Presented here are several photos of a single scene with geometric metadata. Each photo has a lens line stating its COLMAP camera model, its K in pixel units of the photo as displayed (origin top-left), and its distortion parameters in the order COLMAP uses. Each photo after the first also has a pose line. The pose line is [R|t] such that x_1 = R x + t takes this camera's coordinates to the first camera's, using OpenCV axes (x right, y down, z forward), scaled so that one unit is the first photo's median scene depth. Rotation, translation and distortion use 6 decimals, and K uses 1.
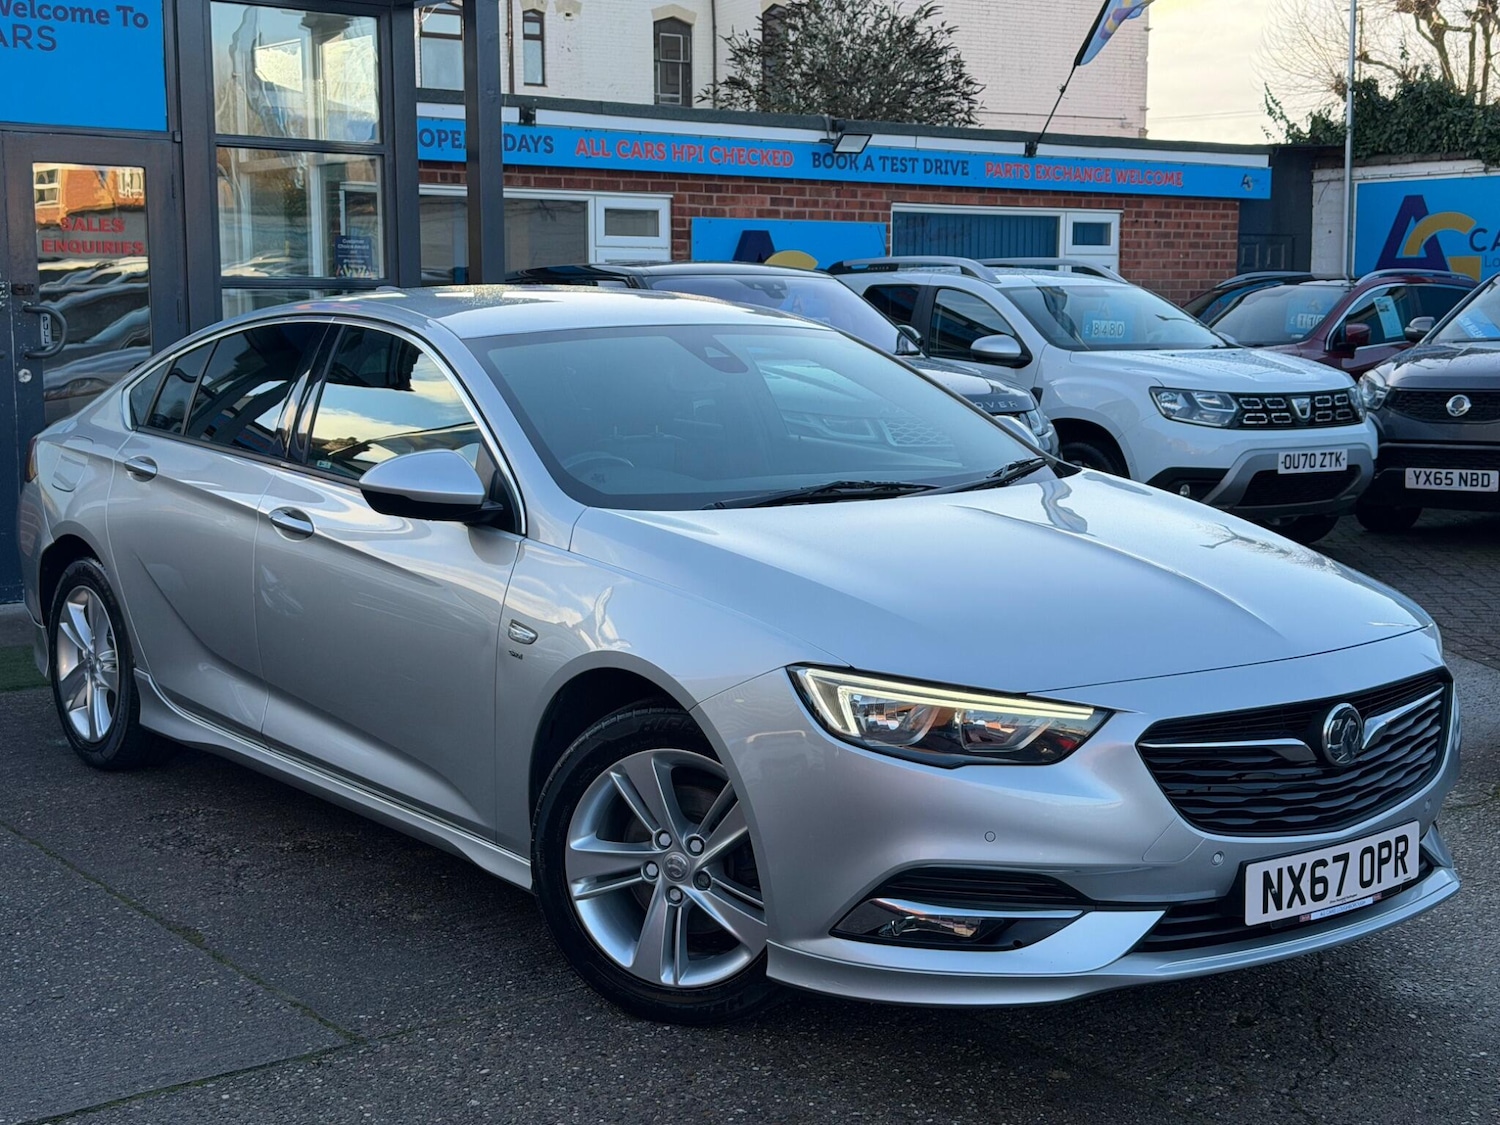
lens RADIAL K [[1986.5, 0, 743.1], [0, 1986.5, 559.6], [0, 0, 1]] dist [0.127414, 0.000000]
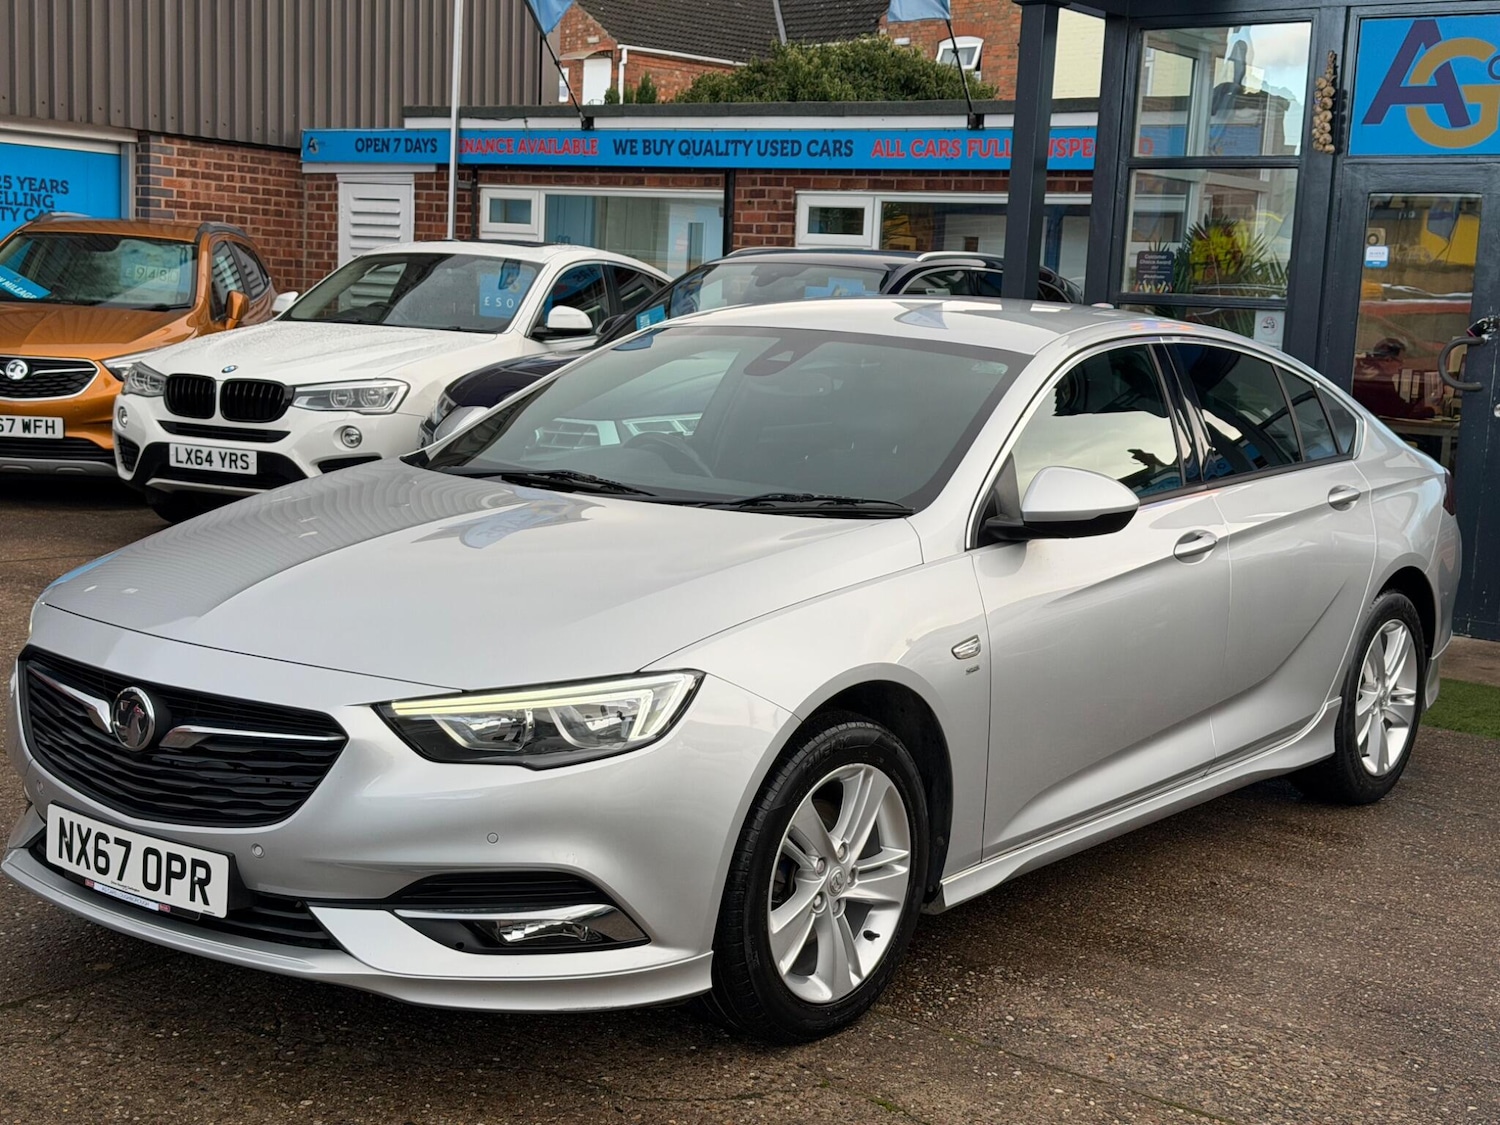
lens RADIAL K [[1986.5, 0, 758.3], [0, 1986.5, 554.2], [0, 0, 1]] dist [0.127414, 0.000000]
pose [[0.255550, 0.141366, -0.956405, 1.411865], [-0.179030, 0.979062, 0.096879, -0.148617], [0.950075, 0.146467, 0.275508, 1.110812]]
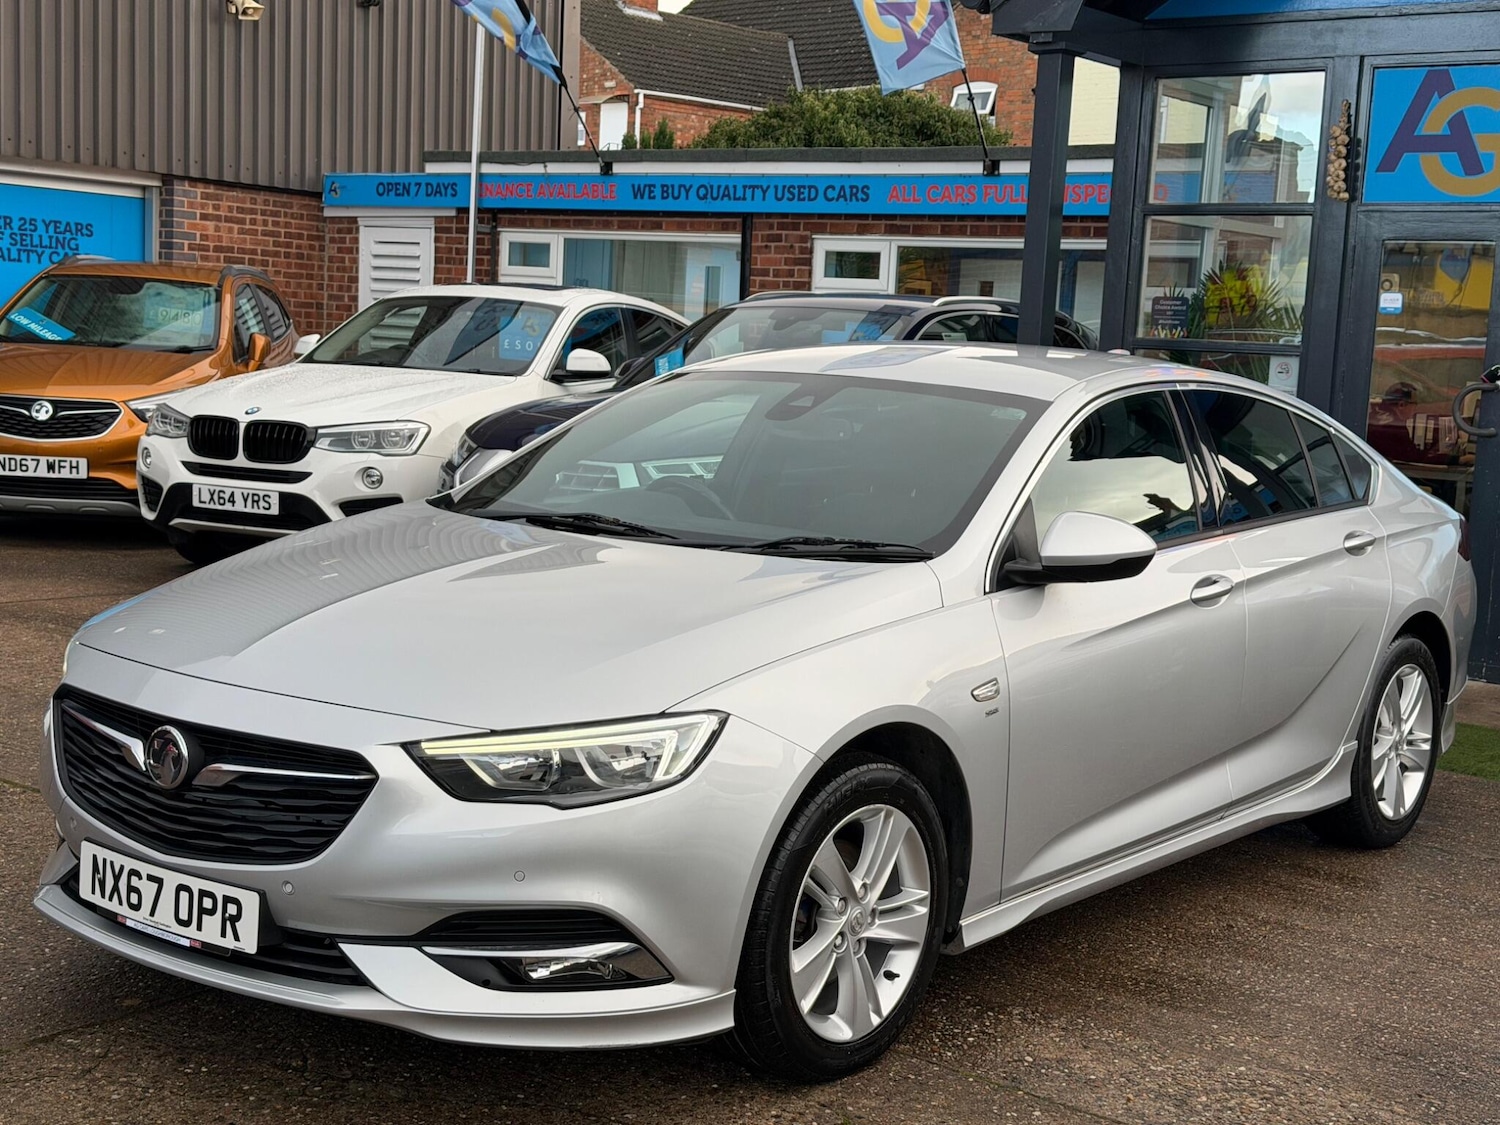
lens RADIAL K [[1986.5, 0, 756.6], [0, 1986.5, 561.1], [0, 0, 1]] dist [0.127414, 0.000000]
pose [[0.248179, 0.126070, -0.960476, 1.417405], [-0.182181, 0.979878, 0.081543, -0.149317], [0.951429, 0.154743, 0.266153, 1.106768]]
